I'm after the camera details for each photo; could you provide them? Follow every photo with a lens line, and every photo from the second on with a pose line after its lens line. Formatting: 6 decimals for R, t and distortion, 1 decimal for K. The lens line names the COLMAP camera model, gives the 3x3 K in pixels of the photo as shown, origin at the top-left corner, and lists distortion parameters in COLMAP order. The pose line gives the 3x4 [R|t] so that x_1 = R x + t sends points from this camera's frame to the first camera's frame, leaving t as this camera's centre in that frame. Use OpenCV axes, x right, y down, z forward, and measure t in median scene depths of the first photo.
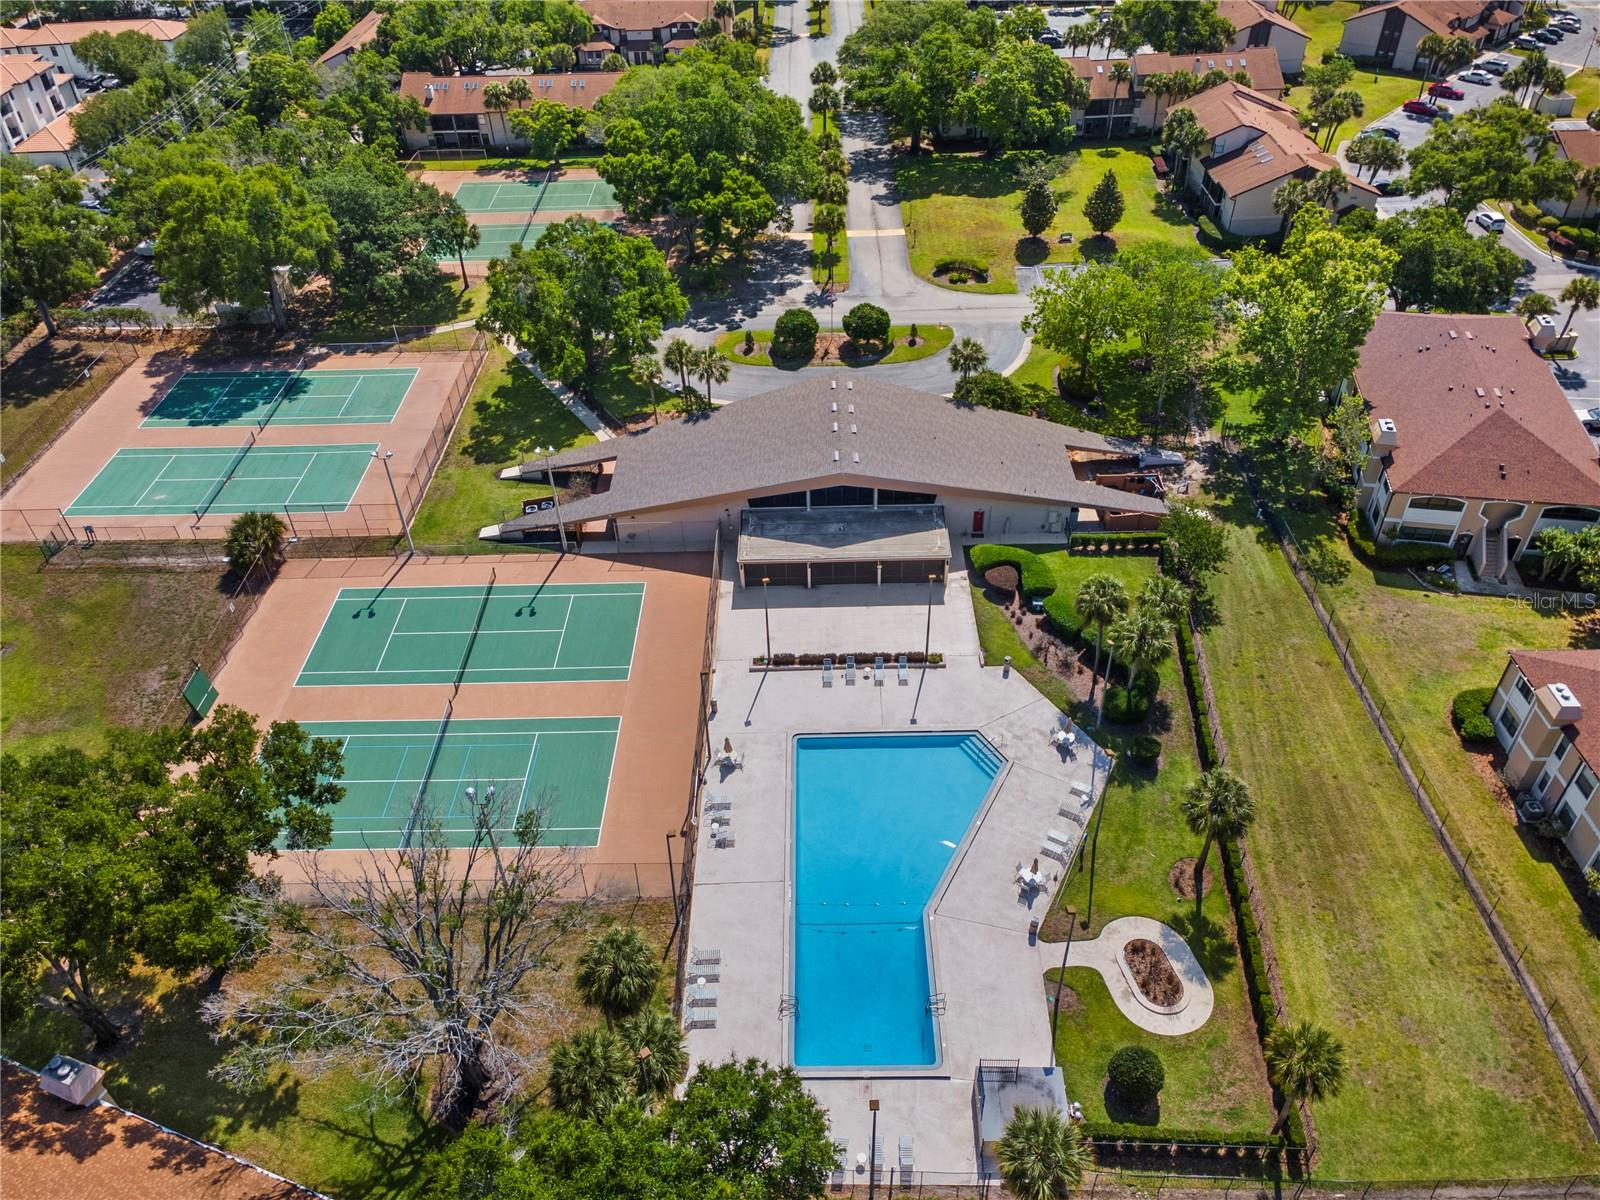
lens RADIAL K [[1165.9, 0, 794.7], [0, 1165.9, 595.9], [0, 0, 1]] dist [0.018625, 0.049127]
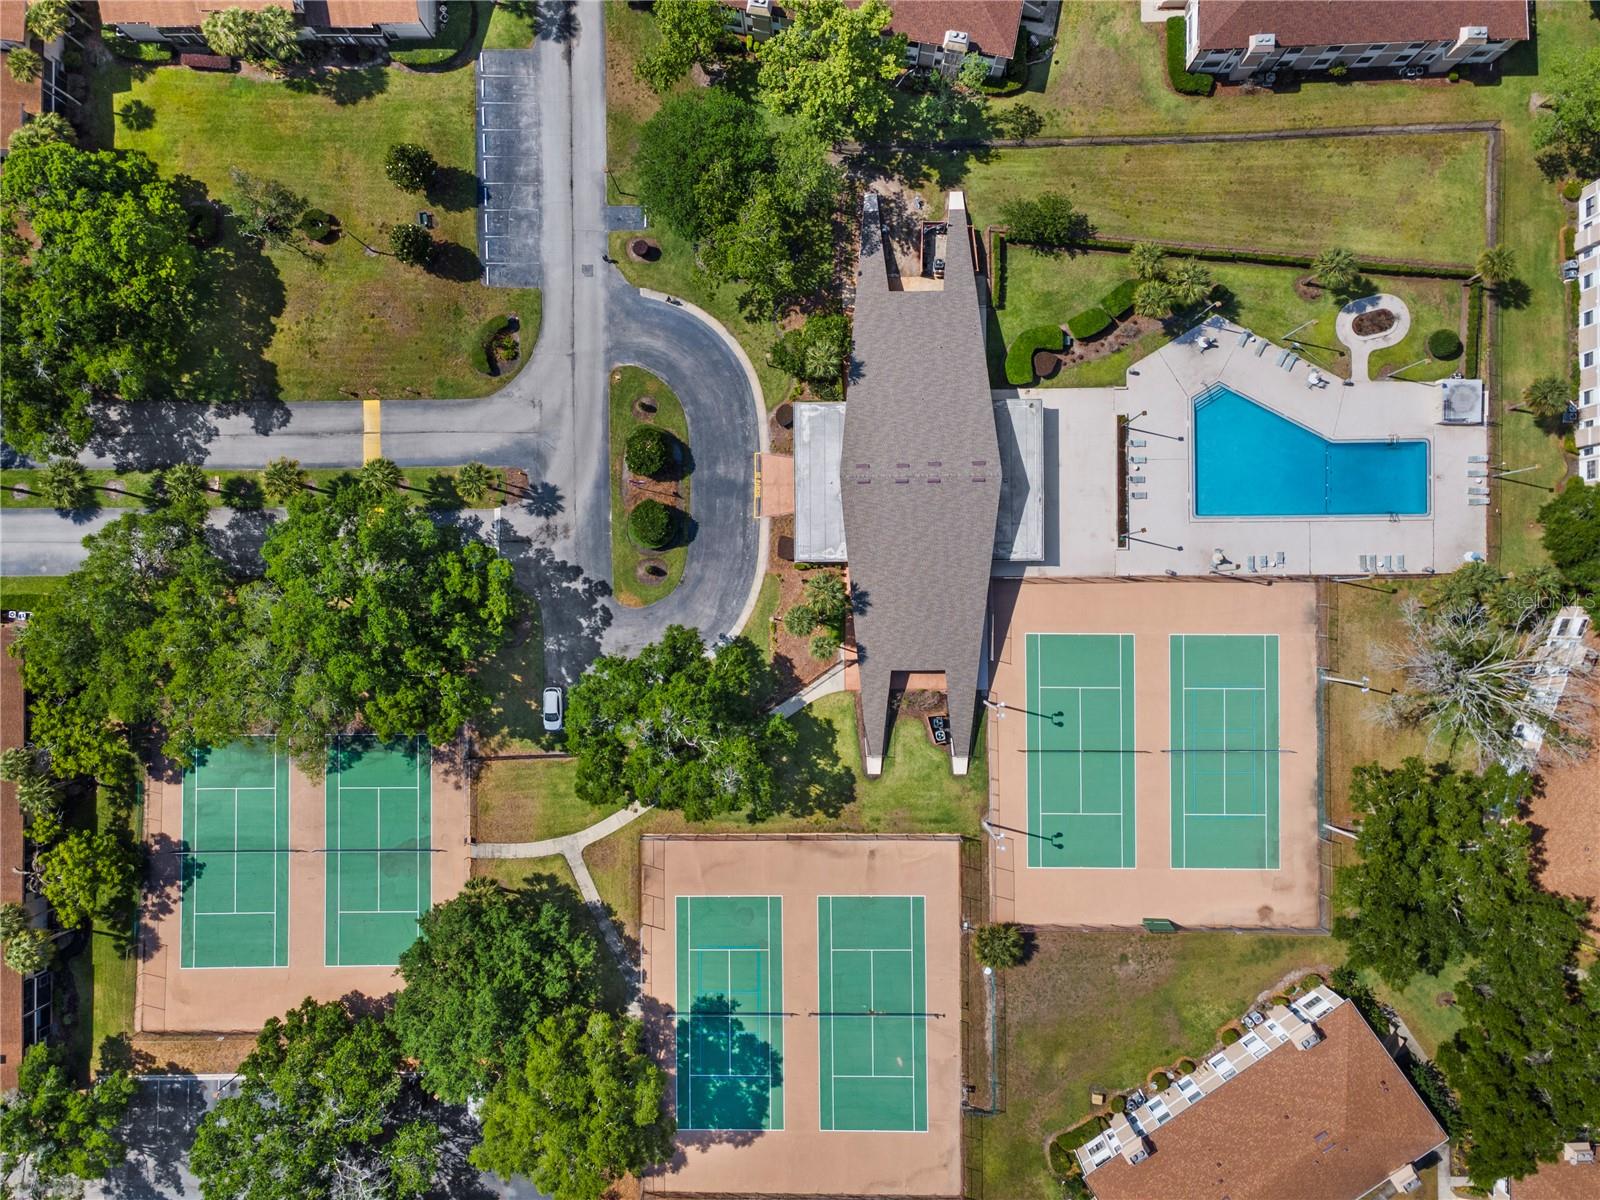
lens RADIAL K [[1165.9, 0, 794.7], [0, 1165.9, 595.9], [0, 0, 1]] dist [0.018625, 0.049127]
pose [[-0.010723, -0.999074, 0.041665, -0.132569], [0.658670, 0.024294, 0.752039, -1.130333], [-0.752355, 0.035508, 0.657800, 0.317912]]
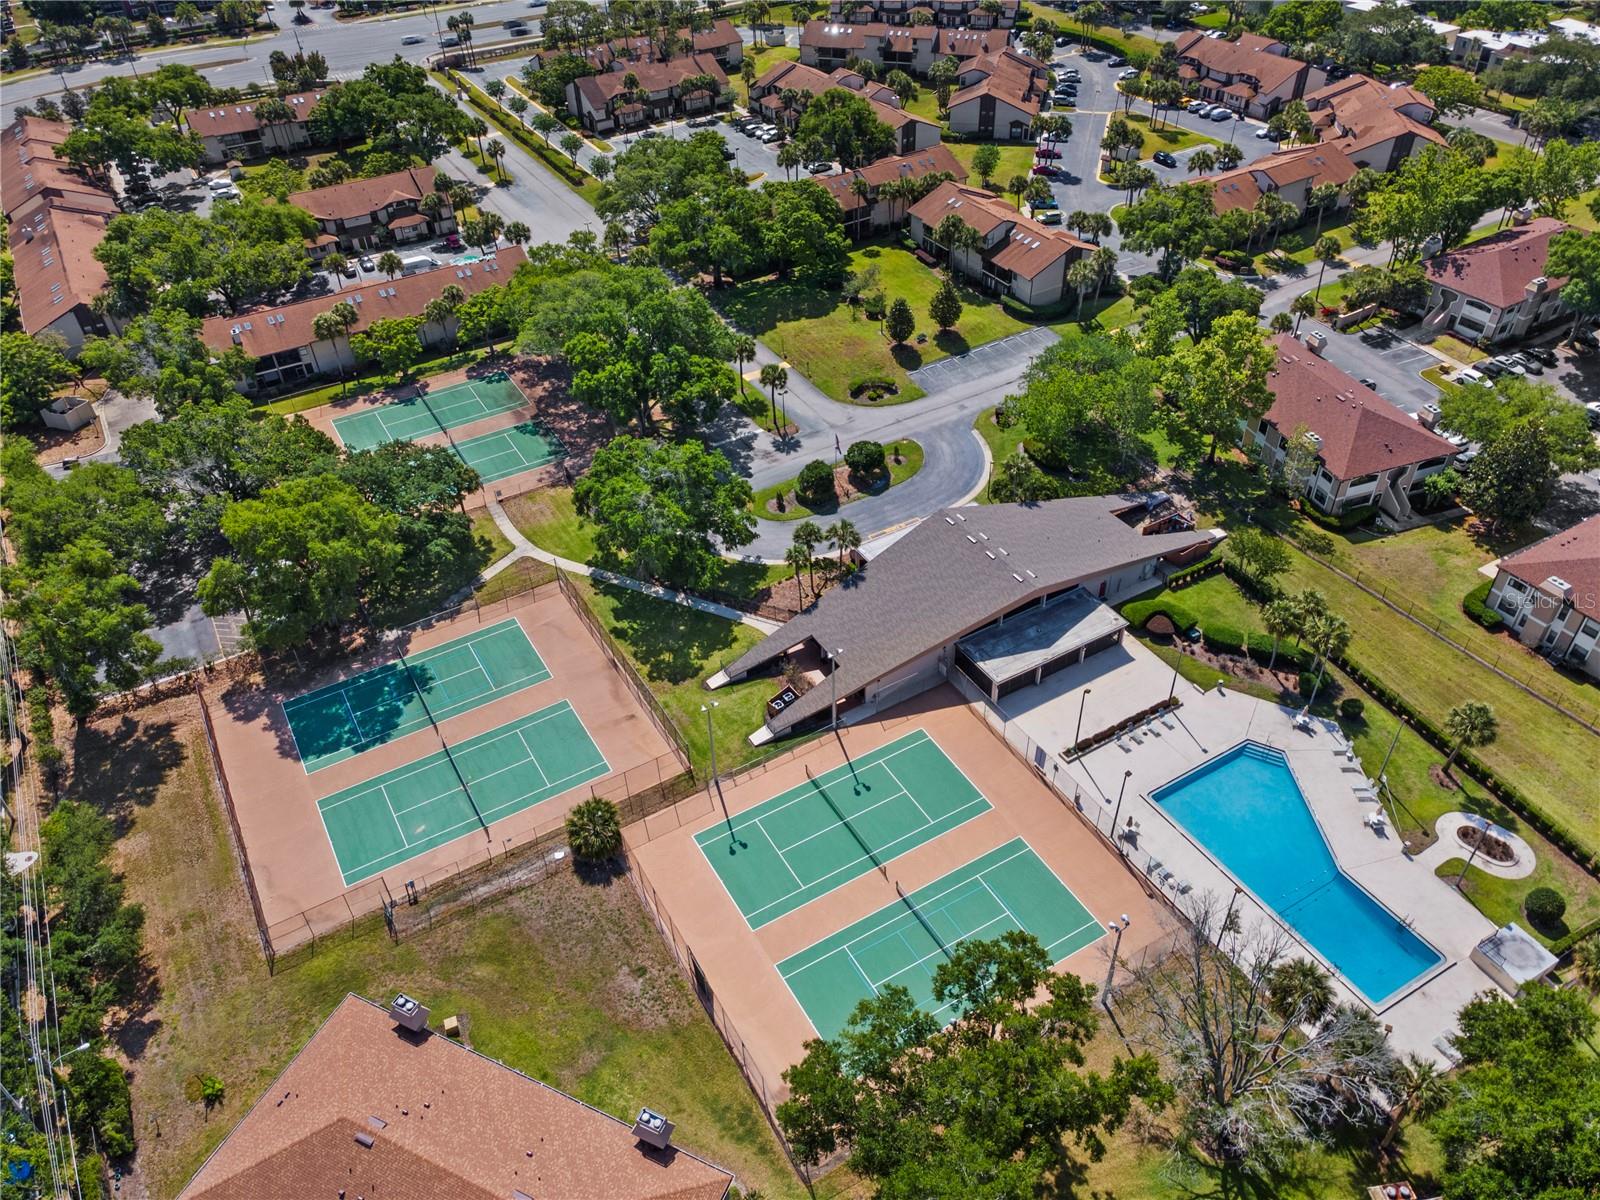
lens RADIAL K [[1165.9, 0, 794.7], [0, 1165.9, 595.9], [0, 0, 1]] dist [0.018625, 0.049127]
pose [[0.861112, -0.323641, 0.392101, -0.640544], [0.328596, 0.942778, 0.056526, -0.240520], [-0.387959, 0.080167, 0.918184, -0.054601]]
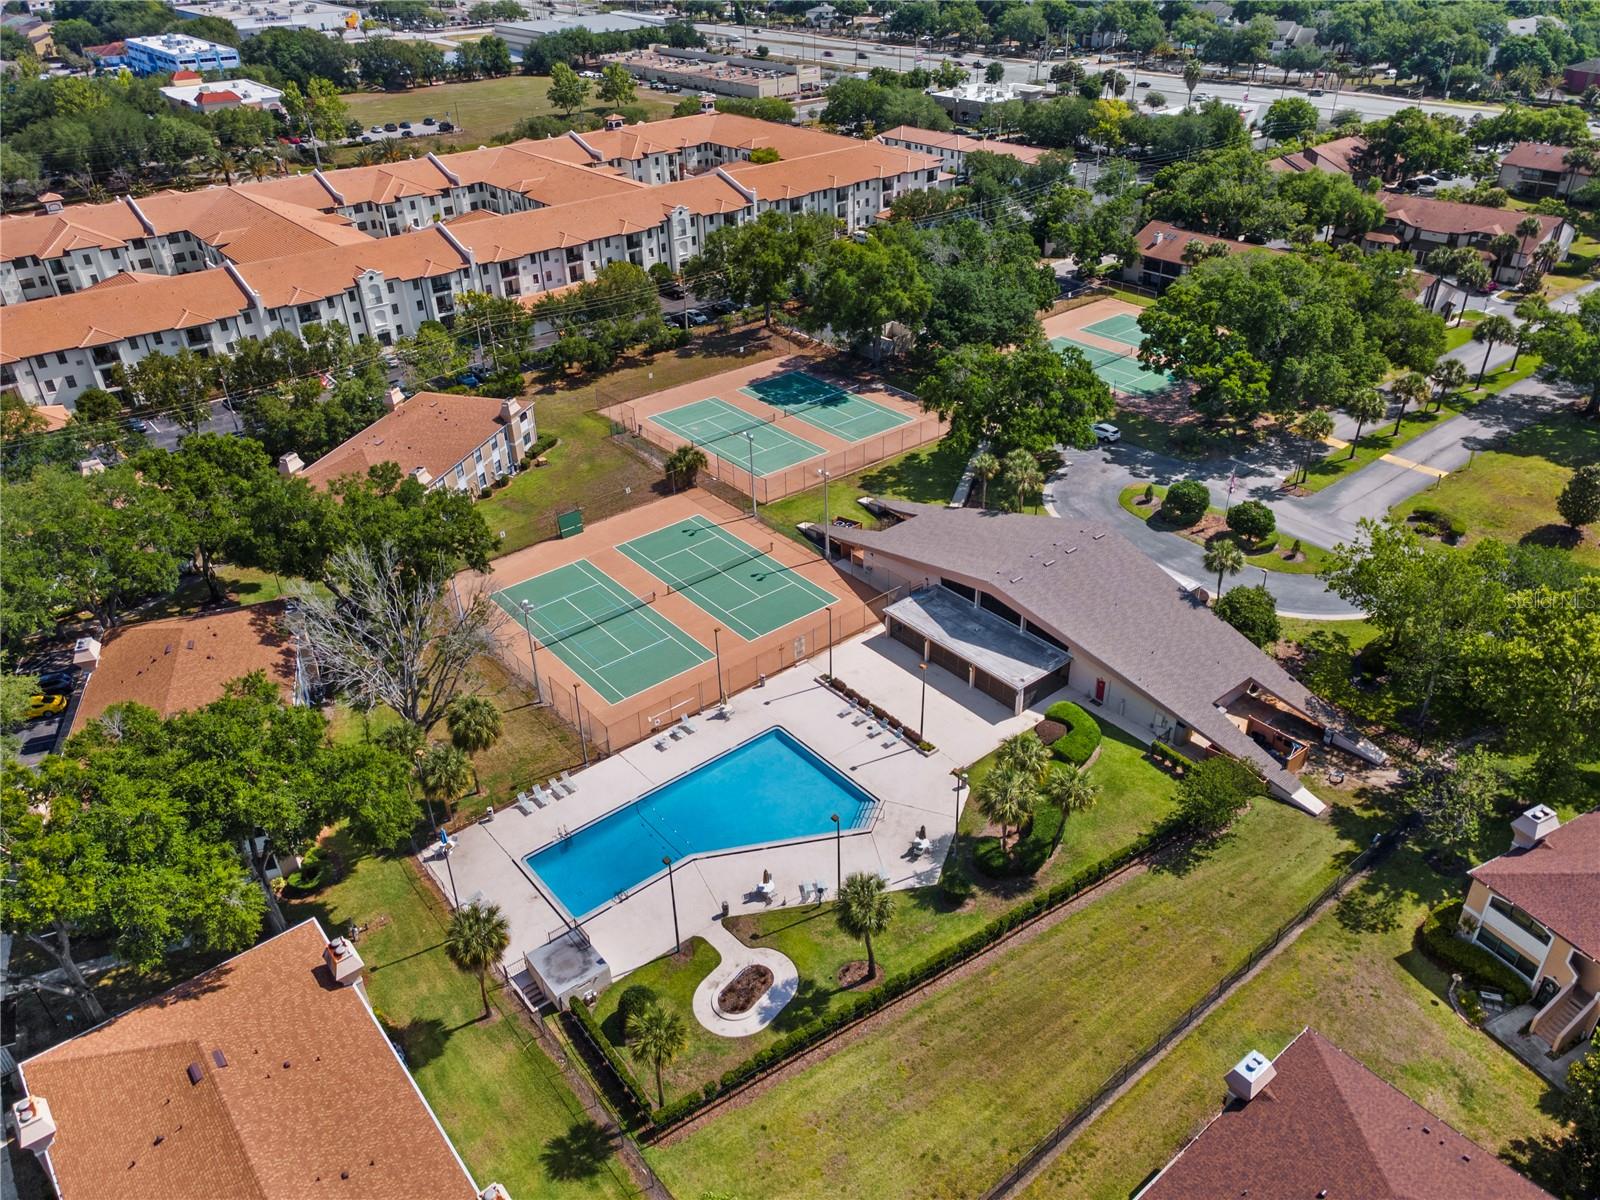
lens RADIAL K [[1165.9, 0, 794.7], [0, 1165.9, 595.9], [0, 0, 1]] dist [0.018625, 0.049127]
pose [[0.634076, 0.415581, -0.652104, 0.620756], [-0.483911, 0.871022, 0.084563, -0.092446], [0.603140, 0.261941, 0.753399, 0.038682]]
